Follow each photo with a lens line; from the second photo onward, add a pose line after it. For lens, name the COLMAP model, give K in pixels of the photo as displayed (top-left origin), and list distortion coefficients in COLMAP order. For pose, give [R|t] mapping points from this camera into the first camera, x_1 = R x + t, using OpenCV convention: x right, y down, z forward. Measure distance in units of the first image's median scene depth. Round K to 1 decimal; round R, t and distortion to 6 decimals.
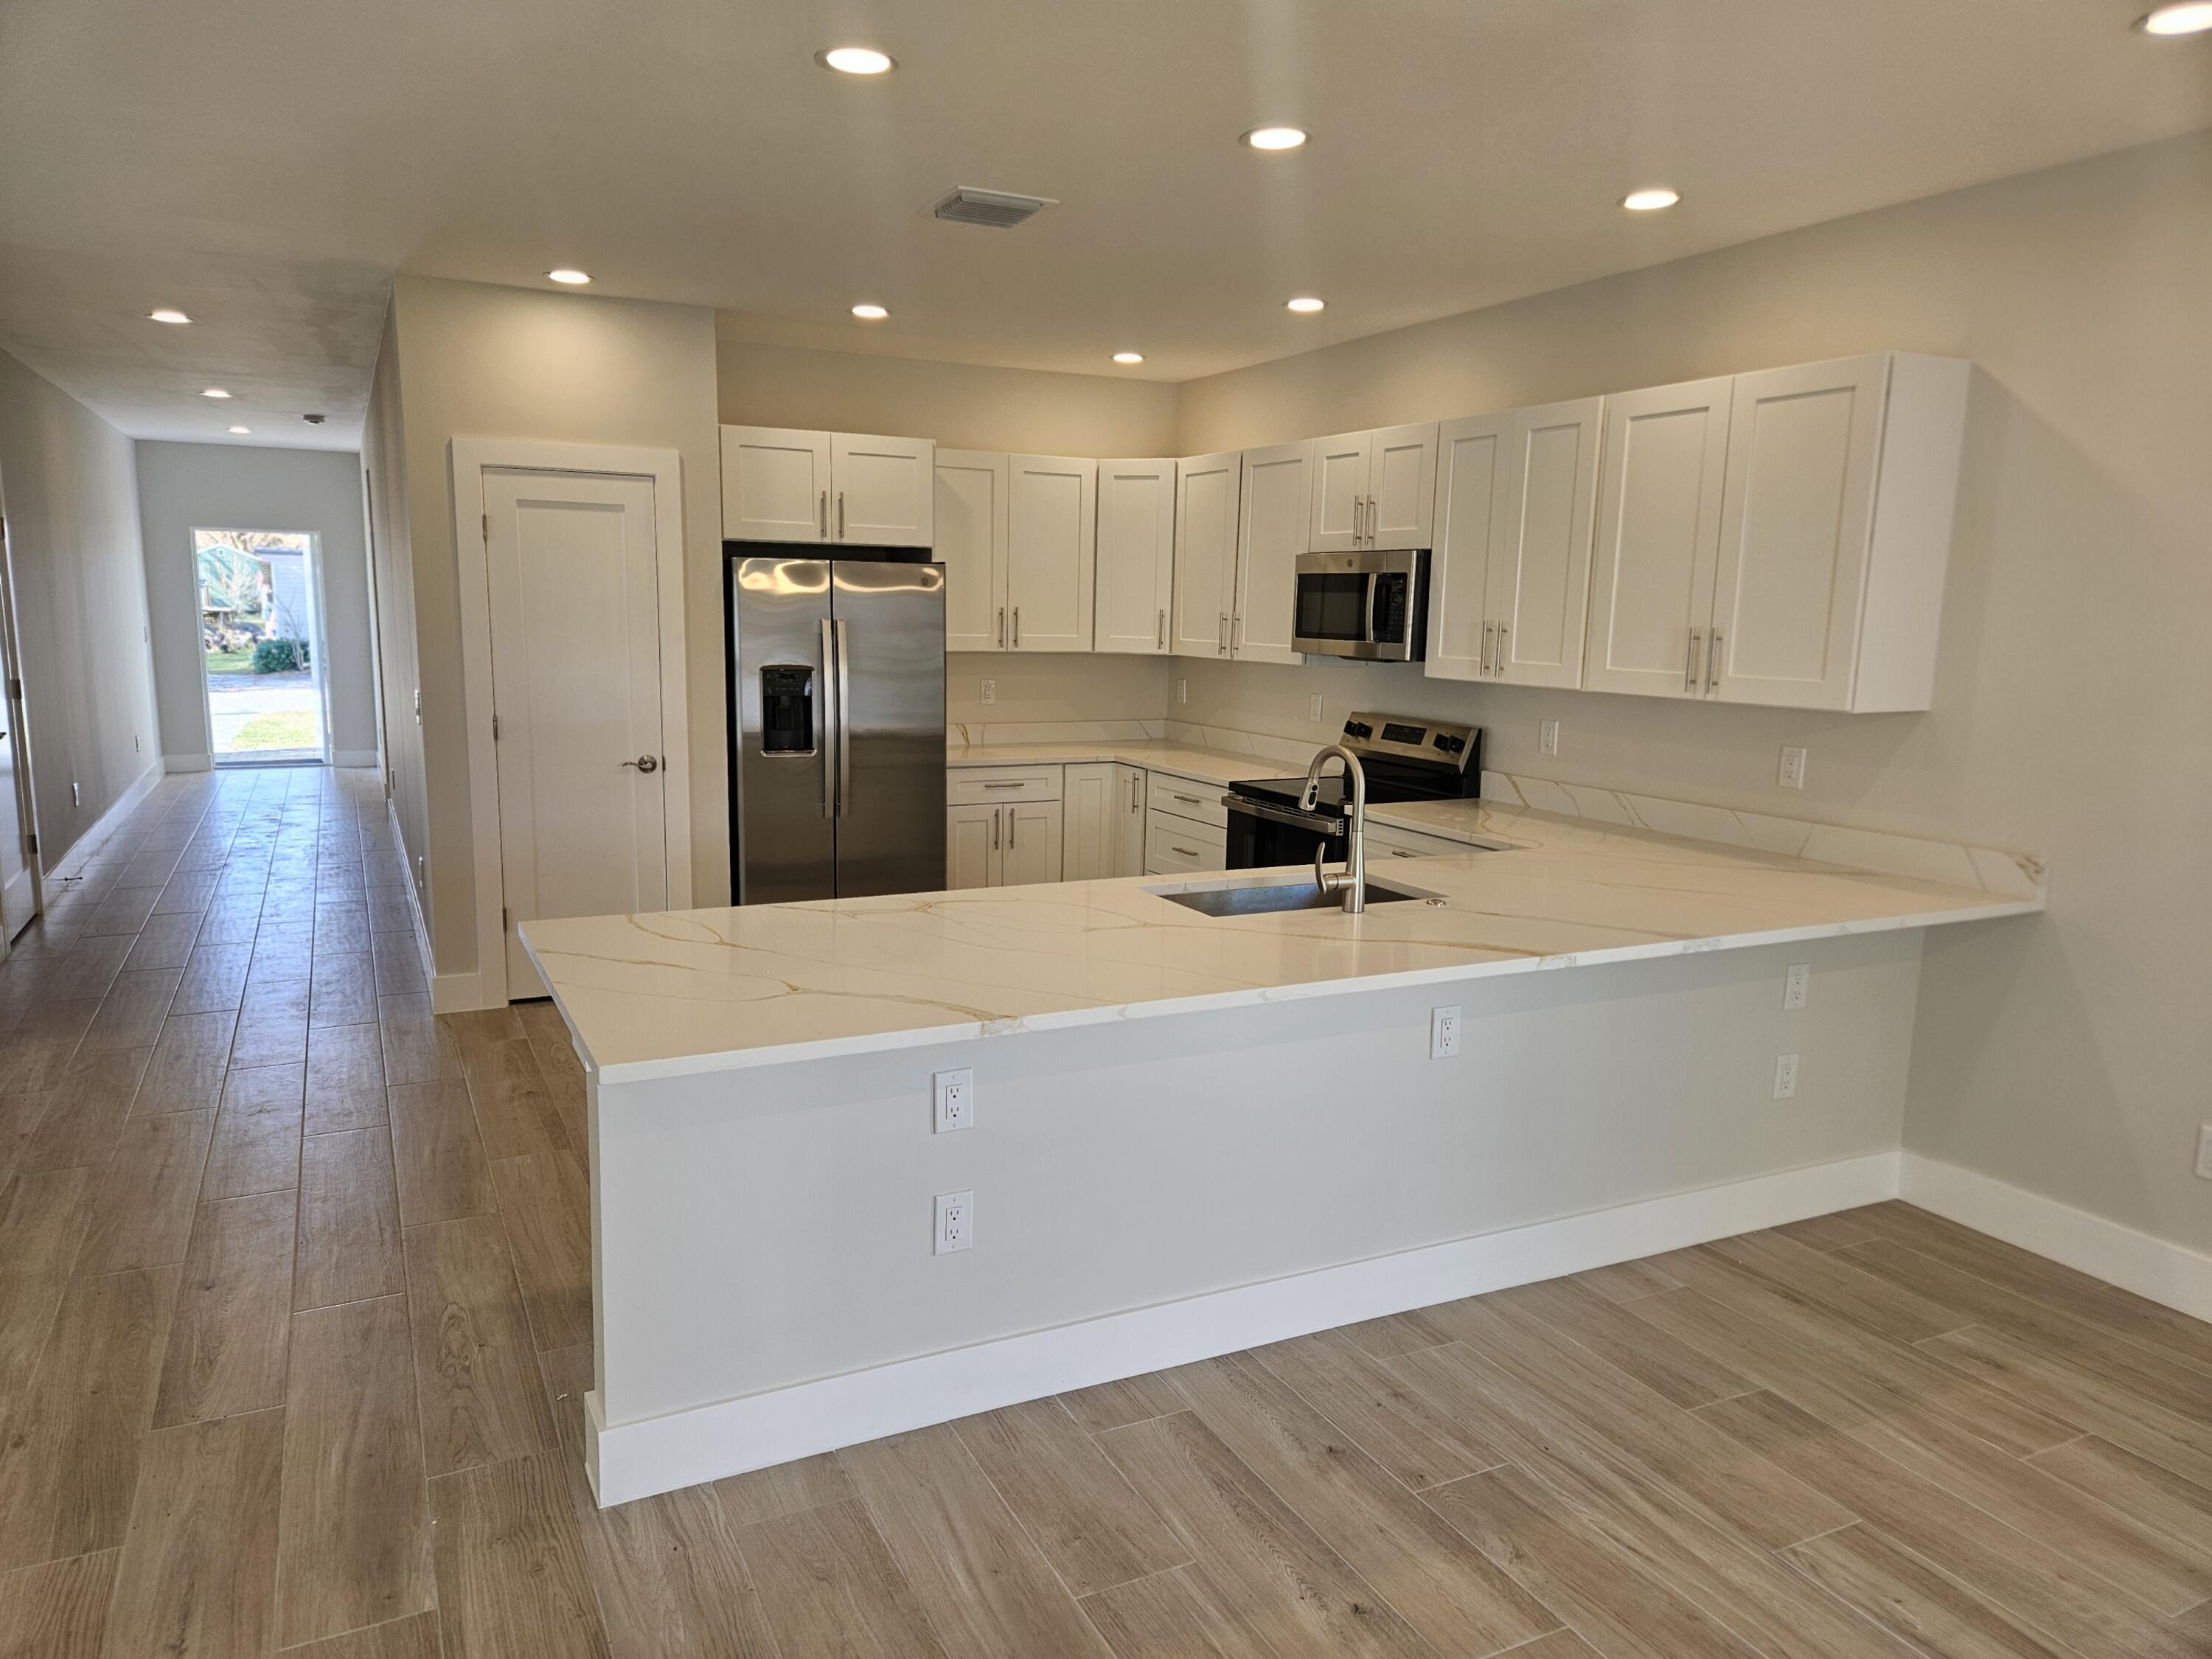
lens RADIAL K [[1469.1, 0, 1099.5], [0, 1469.1, 840.2], [0, 0, 1]] dist [0.022112, -0.010034]
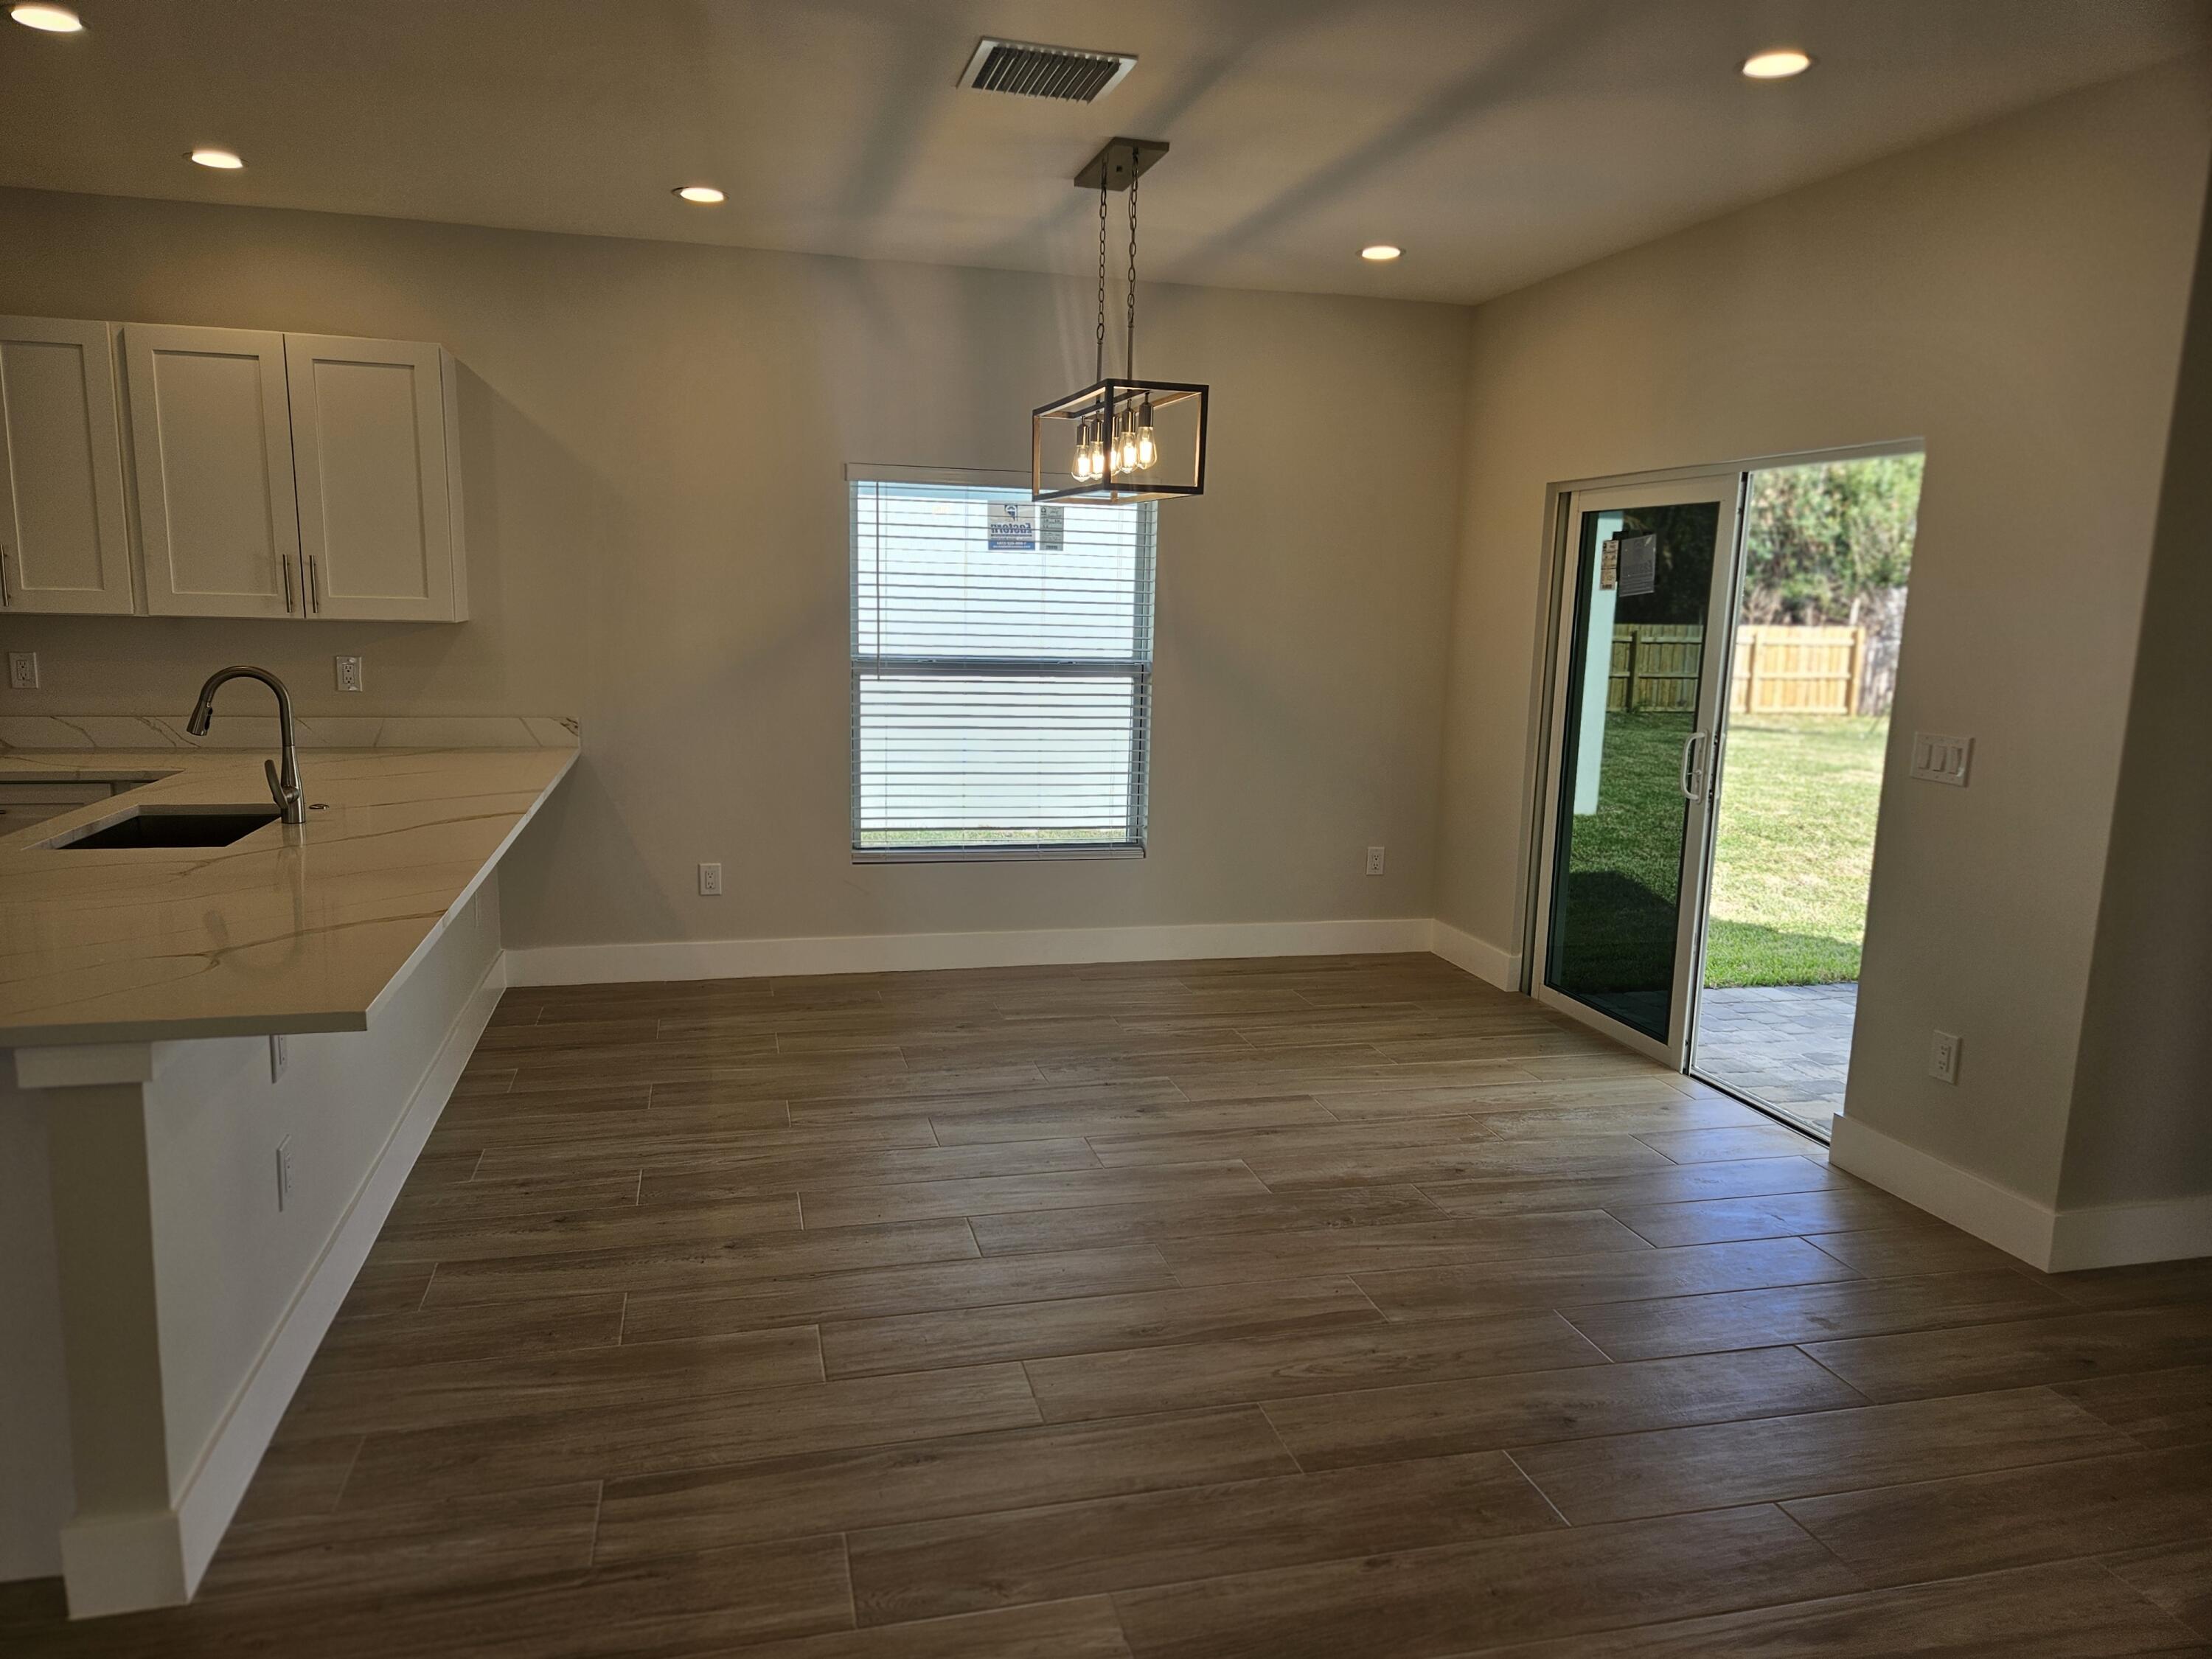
lens RADIAL K [[1469.1, 0, 1094.5], [0, 1469.1, 841.5], [0, 0, 1]] dist [0.022112, -0.010034]
pose [[0.205984, -0.181887, 0.961503, -0.848169], [0.132233, 0.978735, 0.156819, -0.035686], [-0.969580, 0.094840, 0.225655, 0.233534]]
